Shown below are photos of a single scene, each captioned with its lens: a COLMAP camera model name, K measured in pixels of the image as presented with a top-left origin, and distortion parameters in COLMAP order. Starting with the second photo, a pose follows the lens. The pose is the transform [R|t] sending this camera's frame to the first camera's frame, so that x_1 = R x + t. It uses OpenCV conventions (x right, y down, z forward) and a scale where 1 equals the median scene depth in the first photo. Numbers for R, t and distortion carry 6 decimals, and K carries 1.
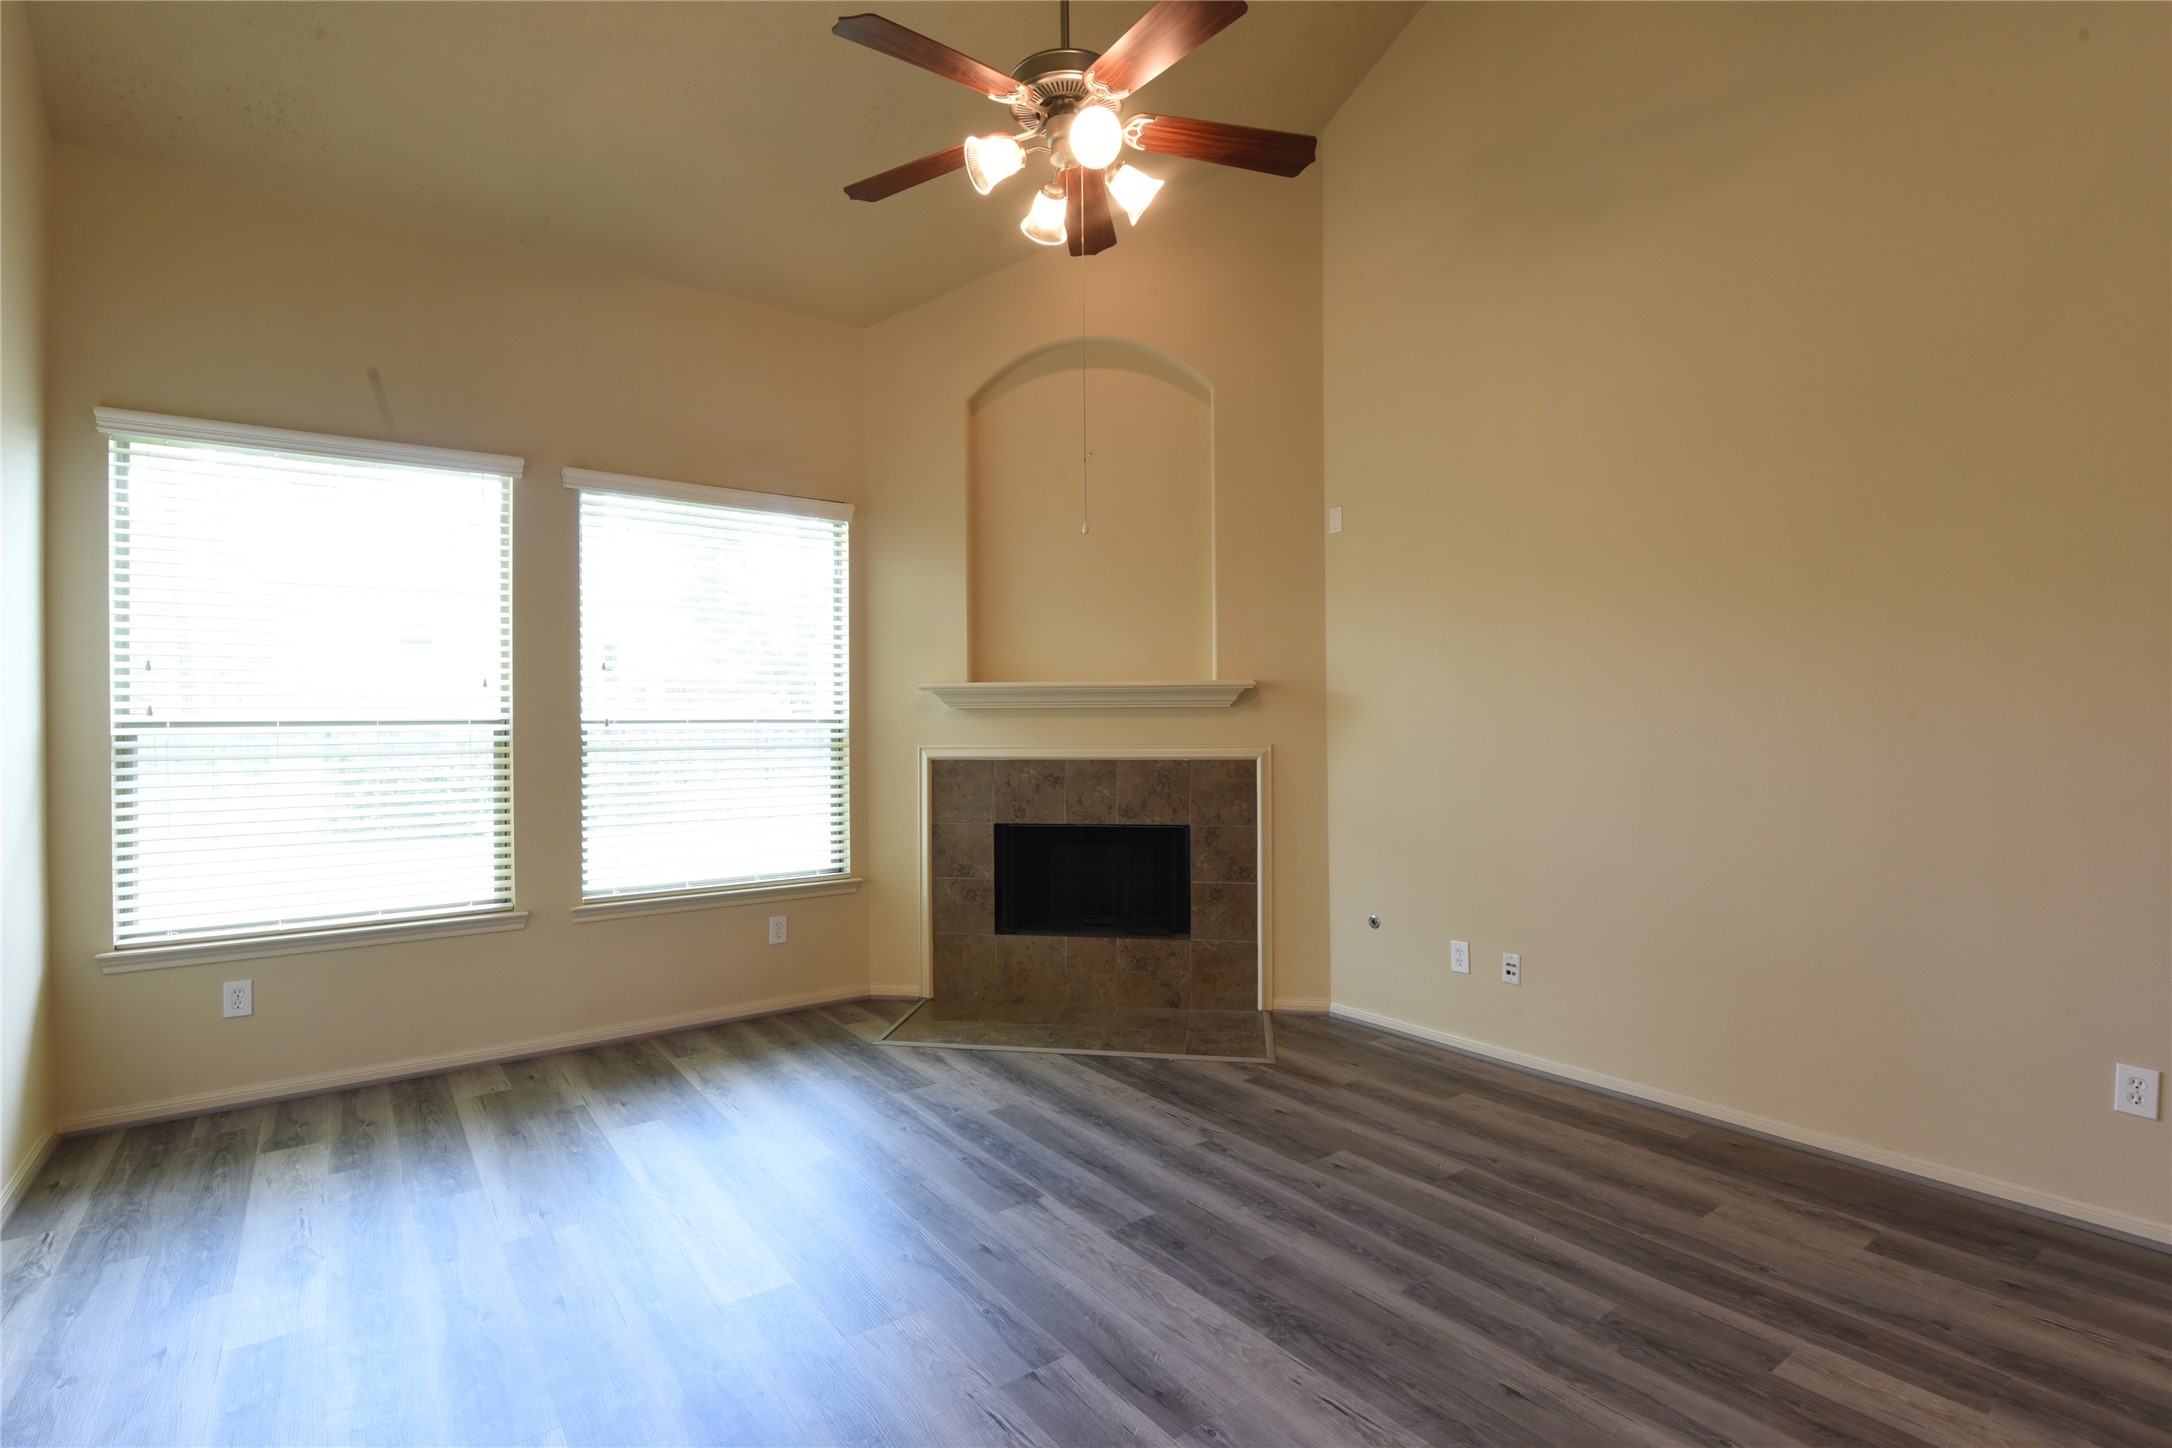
lens RADIAL K [[1022.5, 0, 1086.0], [0, 1022.5, 724.0], [0, 0, 1]] dist [-0.014184, -0.000416]
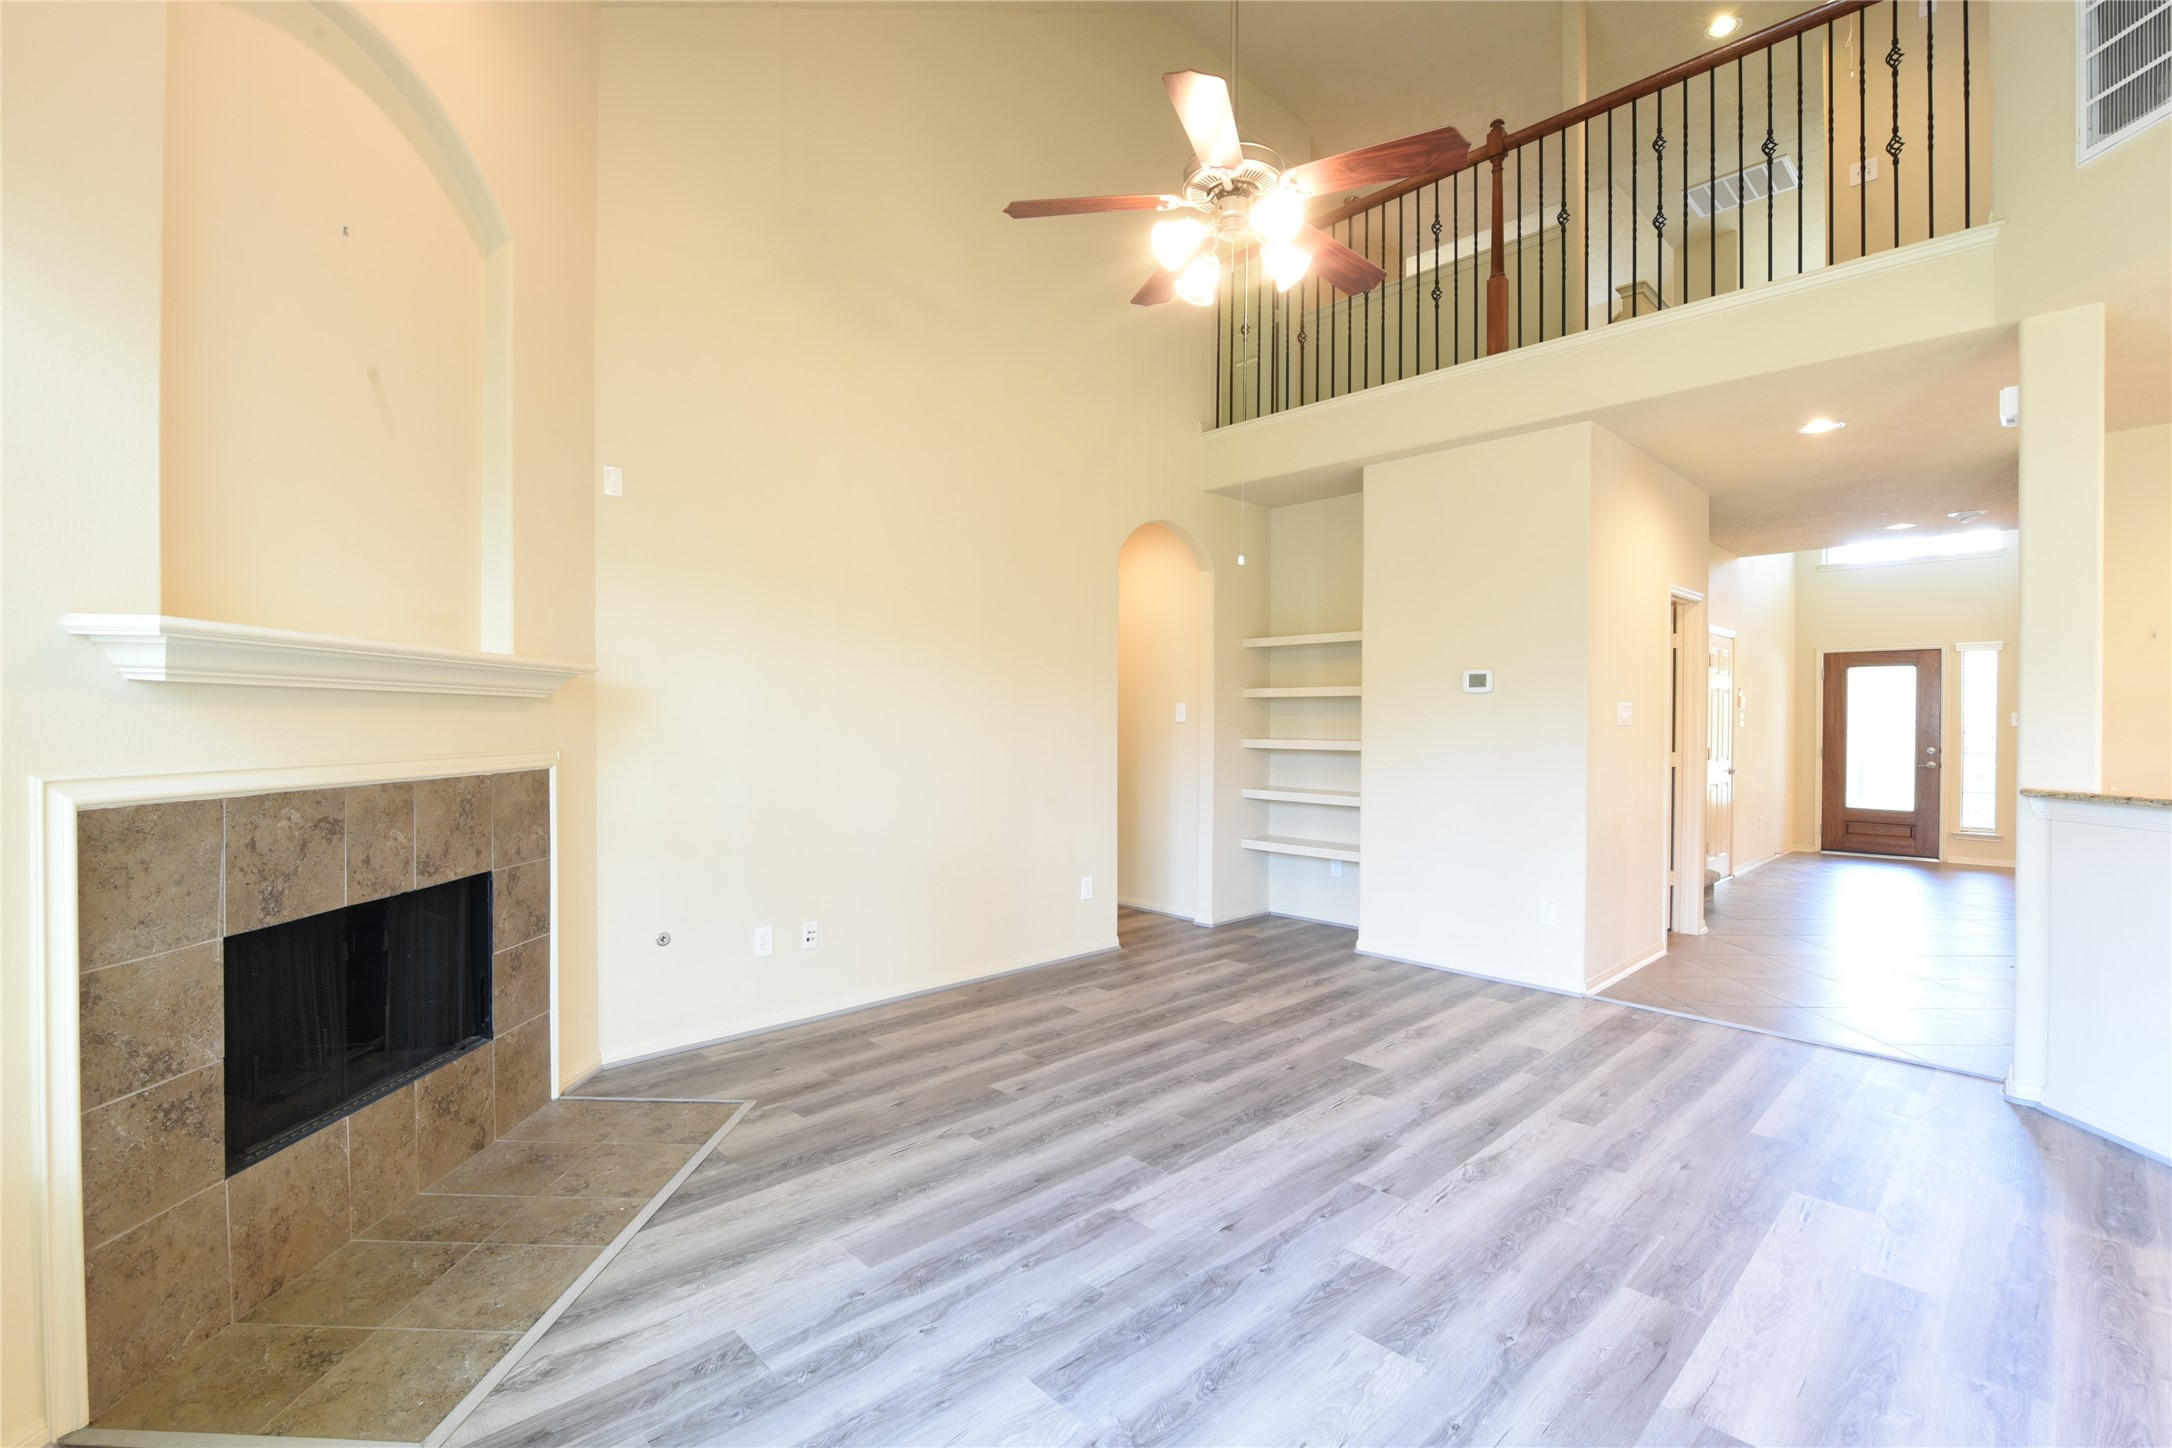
lens RADIAL K [[941.4, 0, 1080.3], [0, 941.4, 725.1], [0, 0, 1]] dist [-0.016103, -0.000369]
pose [[-0.115118, -0.000201, 0.993352, -0.689189], [-0.000234, 1.000000, 0.000175, 0.003025], [-0.993352, -0.000212, -0.115118, 0.845119]]
